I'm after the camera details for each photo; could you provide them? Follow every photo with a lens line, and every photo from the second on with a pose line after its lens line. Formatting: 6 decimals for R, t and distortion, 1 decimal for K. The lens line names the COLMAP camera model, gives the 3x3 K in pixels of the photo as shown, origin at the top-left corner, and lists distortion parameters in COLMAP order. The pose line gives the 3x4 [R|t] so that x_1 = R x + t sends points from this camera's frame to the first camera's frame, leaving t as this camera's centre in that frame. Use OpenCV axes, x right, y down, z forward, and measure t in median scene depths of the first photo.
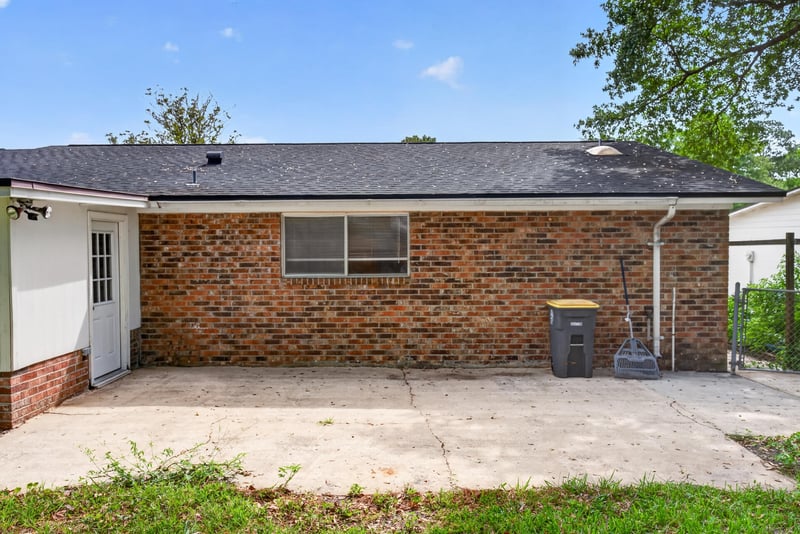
lens RADIAL K [[632.5, 0, 399.9], [0, 632.5, 264.9], [0, 0, 1]] dist [-0.000802, 0.011190]
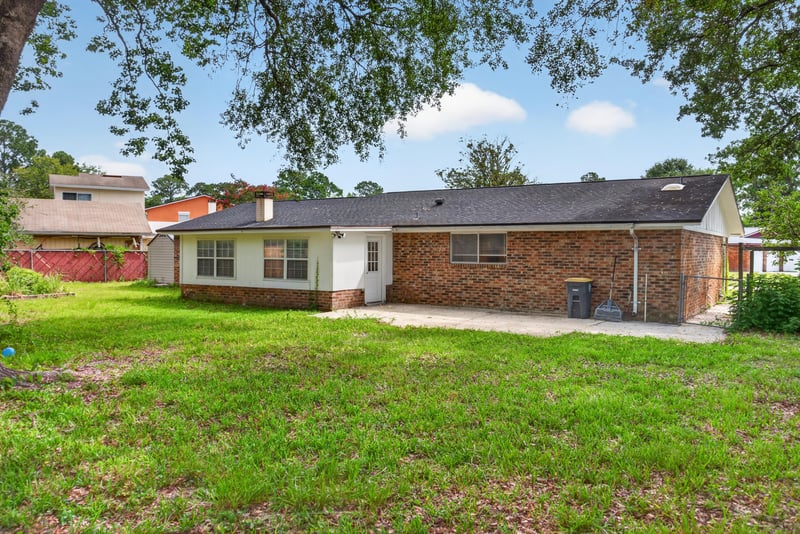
lens RADIAL K [[632.5, 0, 393.6], [0, 632.5, 266.9], [0, 0, 1]] dist [-0.000802, 0.011190]
pose [[0.834696, 0.025723, -0.550109, 0.806217], [-0.024499, 0.999654, 0.009571, 0.016522], [0.550165, 0.005488, 0.835038, -0.838934]]
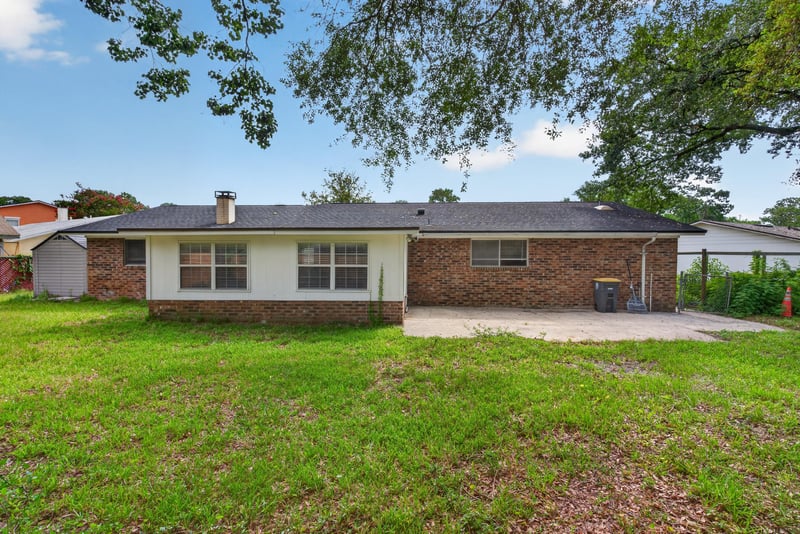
lens RADIAL K [[385.7, 0, 397.2], [0, 385.7, 266.3], [0, 0, 1]] dist [-0.002838, -0.000089]
pose [[0.998783, 0.010095, -0.048266, -0.381576], [-0.009922, 0.999943, 0.003824, 0.014323], [0.048302, -0.003341, 0.998827, -0.375372]]
